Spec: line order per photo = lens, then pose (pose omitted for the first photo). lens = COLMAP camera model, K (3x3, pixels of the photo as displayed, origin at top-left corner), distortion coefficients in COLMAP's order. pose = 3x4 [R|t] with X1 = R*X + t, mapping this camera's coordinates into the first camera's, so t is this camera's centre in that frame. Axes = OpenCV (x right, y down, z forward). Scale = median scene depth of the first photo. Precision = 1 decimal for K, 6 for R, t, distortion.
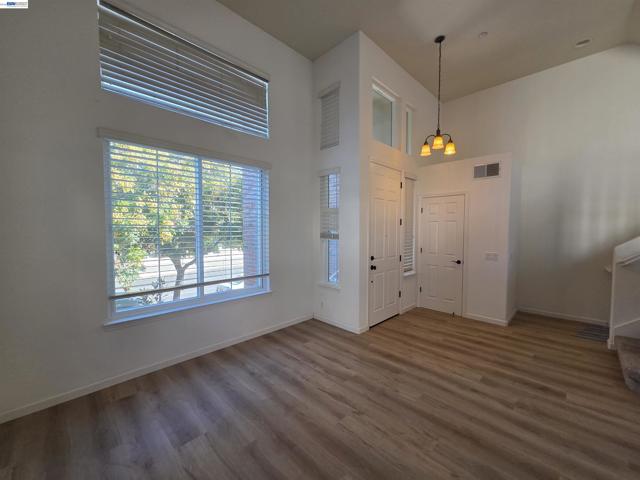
lens RADIAL K [[263.3, 0, 318.5], [0, 263.3, 242.3], [0, 0, 1]] dist [0.002109, 0.000075]
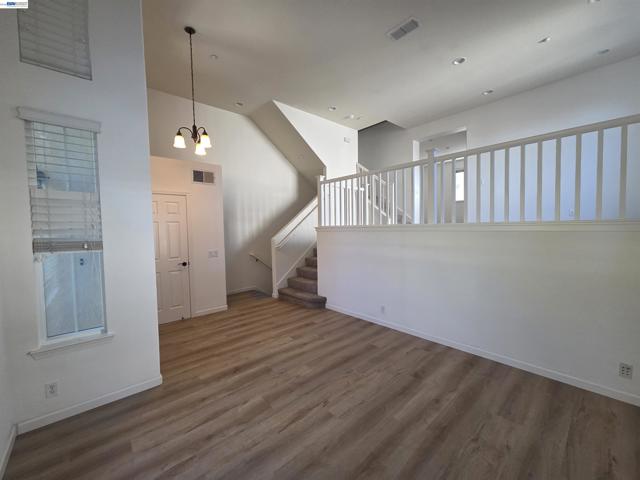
lens RADIAL K [[261.4, 0, 320.0], [0, 261.4, 240.0], [0, 0, 1]] dist [0.003571, 0.000183]
pose [[0.045871, -0.047496, 0.997818, -0.617670], [0.069353, 0.996610, 0.044250, -0.032092], [-0.996537, 0.067172, 0.049010, 0.668590]]
